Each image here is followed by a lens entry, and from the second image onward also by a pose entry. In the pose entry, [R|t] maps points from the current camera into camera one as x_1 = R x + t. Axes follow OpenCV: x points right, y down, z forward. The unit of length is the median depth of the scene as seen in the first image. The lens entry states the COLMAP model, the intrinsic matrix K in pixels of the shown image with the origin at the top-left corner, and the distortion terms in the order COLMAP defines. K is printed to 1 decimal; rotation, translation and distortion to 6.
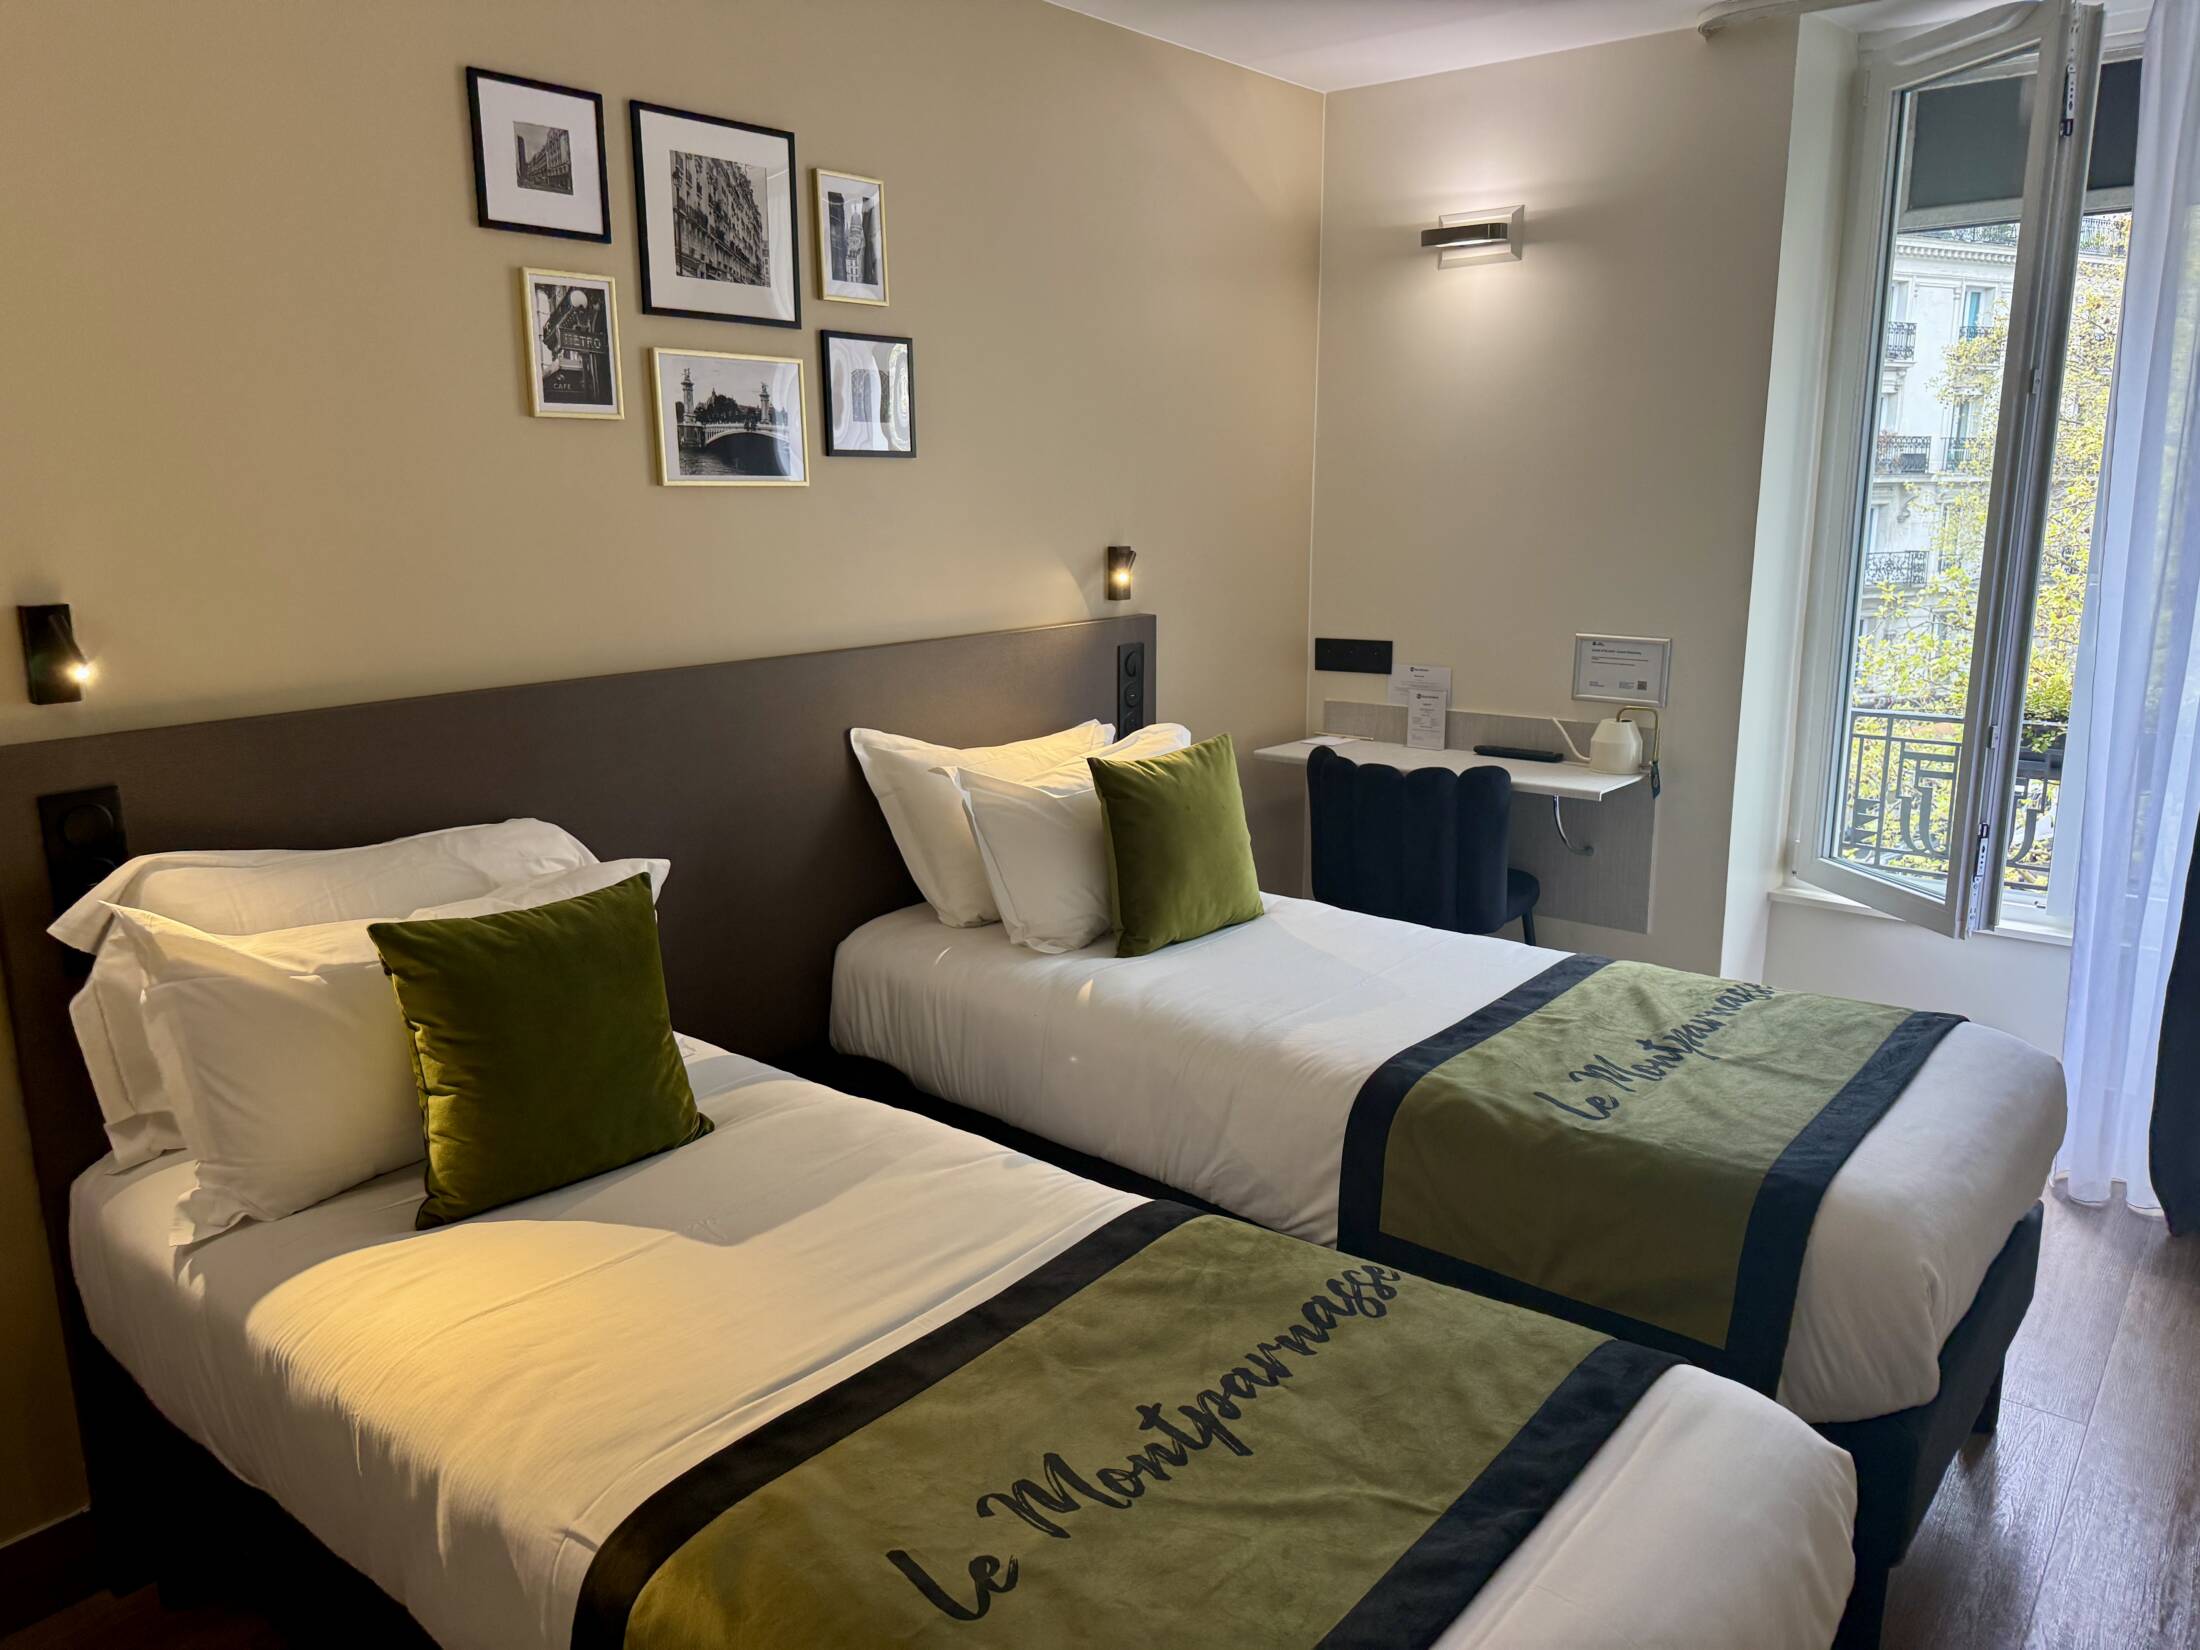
lens RADIAL K [[1579.9, 0, 1128.3], [0, 1579.9, 790.3], [0, 0, 1]] dist [0.067170, -0.080430]
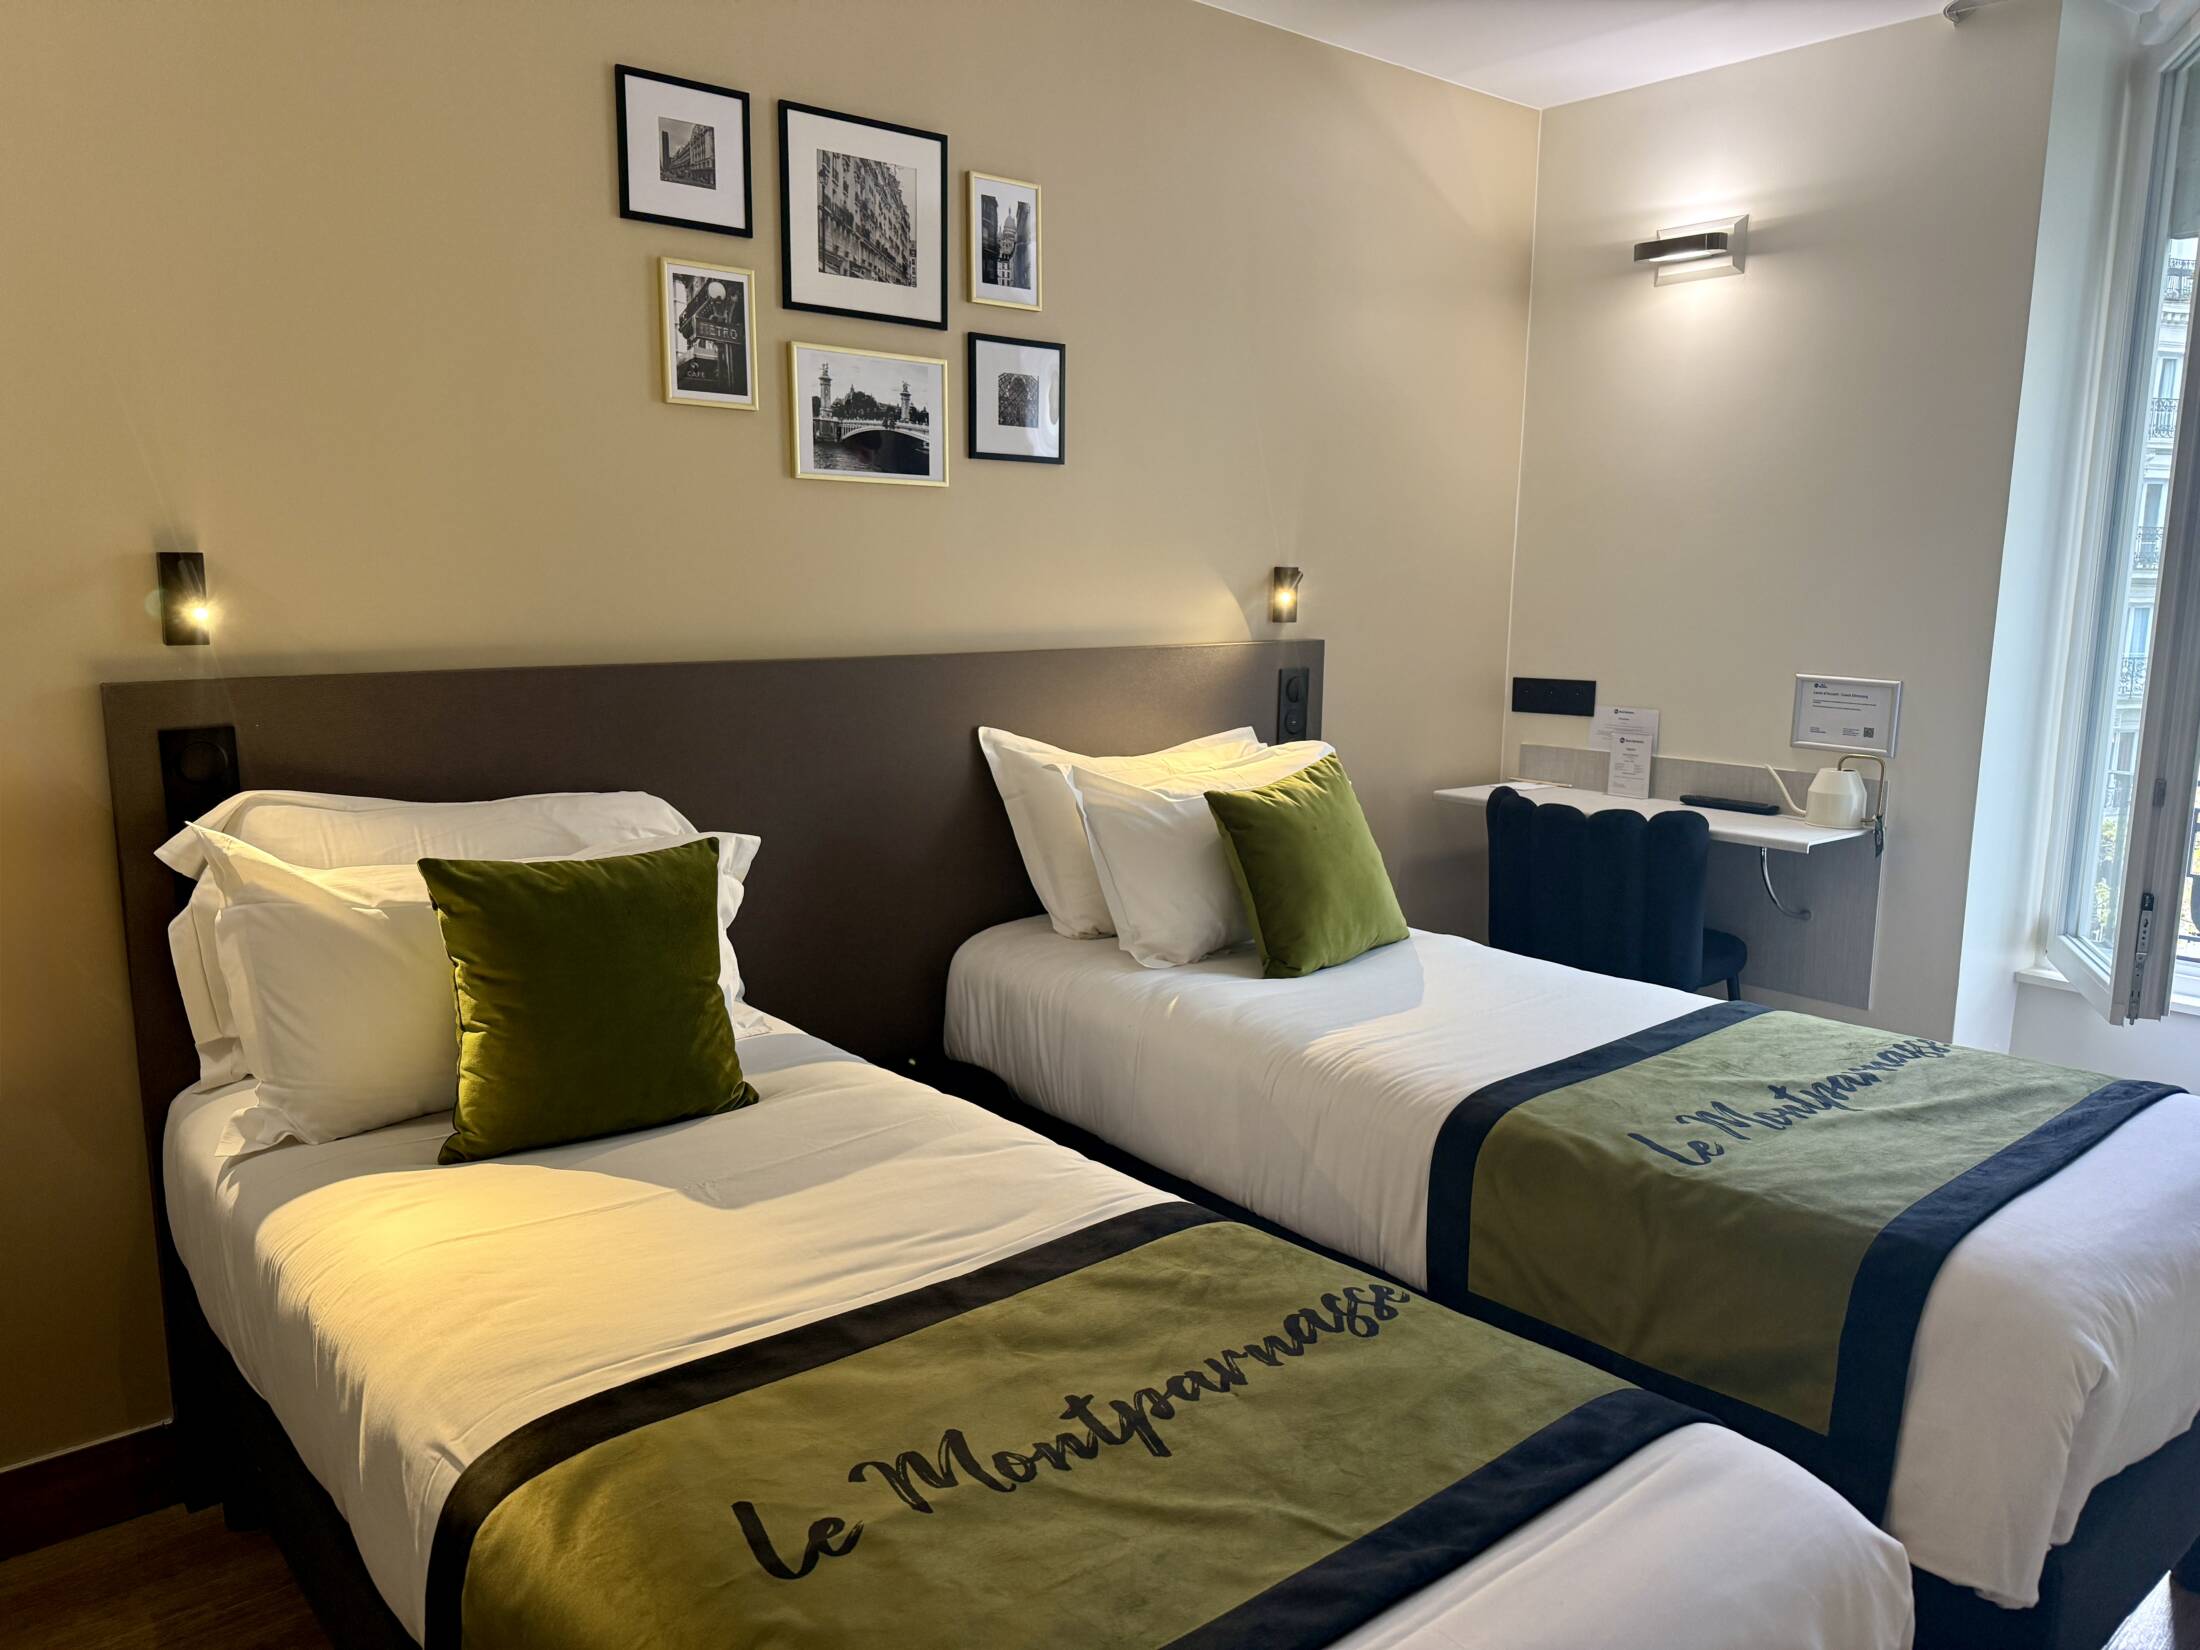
lens RADIAL K [[1579.9, 0, 1134.9], [0, 1579.9, 801.5], [0, 0, 1]] dist [0.067170, -0.080430]
pose [[0.983147, 0.042046, -0.177914, 0.120208], [-0.050349, 0.997831, -0.042409, 0.051930], [0.175745, 0.050652, 0.983132, 0.056811]]
